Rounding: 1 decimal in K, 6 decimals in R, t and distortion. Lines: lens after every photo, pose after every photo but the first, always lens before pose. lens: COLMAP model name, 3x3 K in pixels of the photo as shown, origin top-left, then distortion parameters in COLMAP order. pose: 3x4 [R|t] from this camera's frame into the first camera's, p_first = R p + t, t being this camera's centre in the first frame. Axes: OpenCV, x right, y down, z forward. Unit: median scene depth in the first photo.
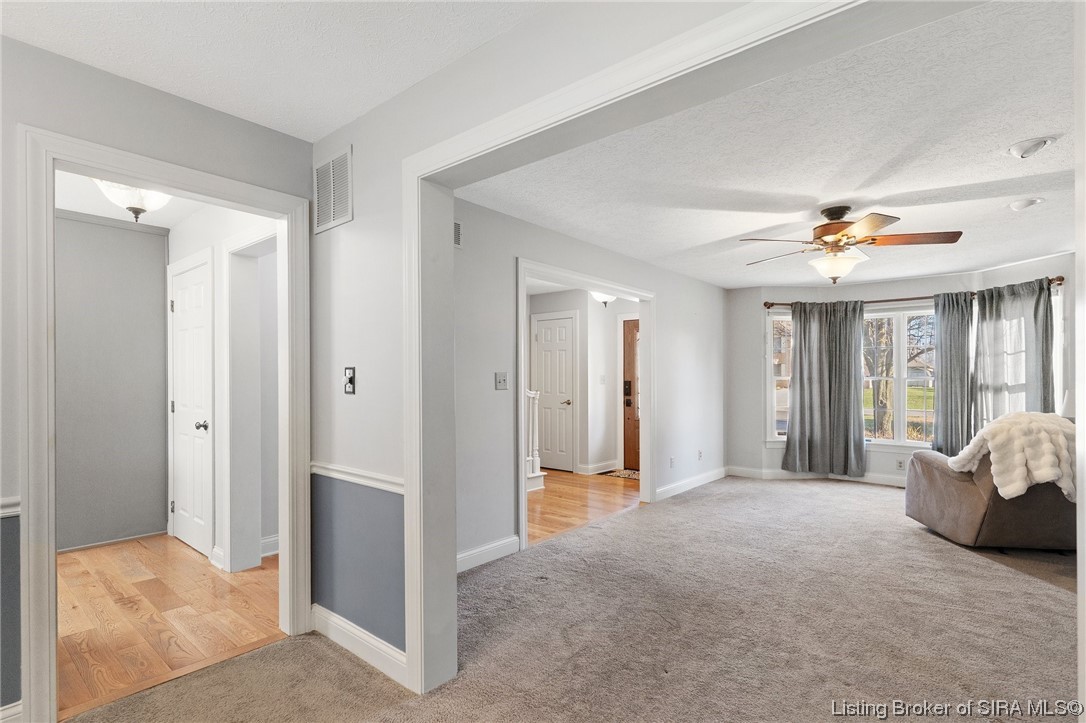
lens RADIAL K [[526.9, 0, 543.7], [0, 526.9, 370.8], [0, 0, 1]] dist [0.004299, -0.003099]
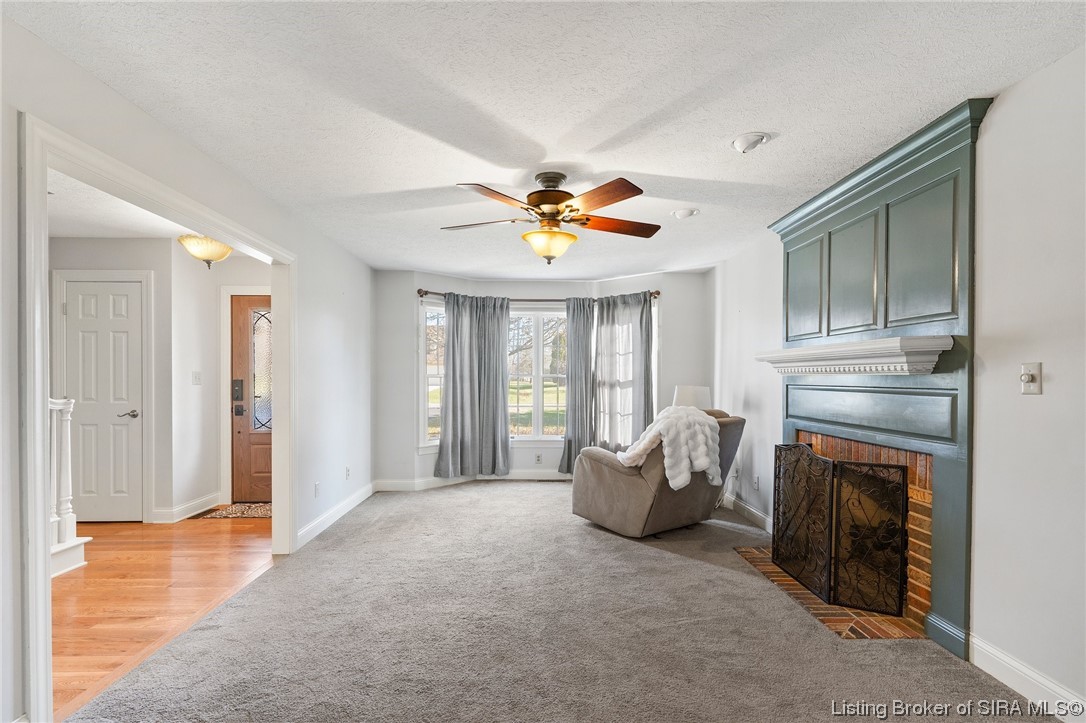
lens RADIAL K [[526.9, 0, 545.6], [0, 526.9, 376.2], [0, 0, 1]] dist [0.004299, -0.003099]
pose [[0.742398, -0.001371, 0.669958, -0.013526], [-0.008765, 0.999892, 0.011759, 0.003366], [-0.669902, -0.014602, 0.742306, 0.249967]]
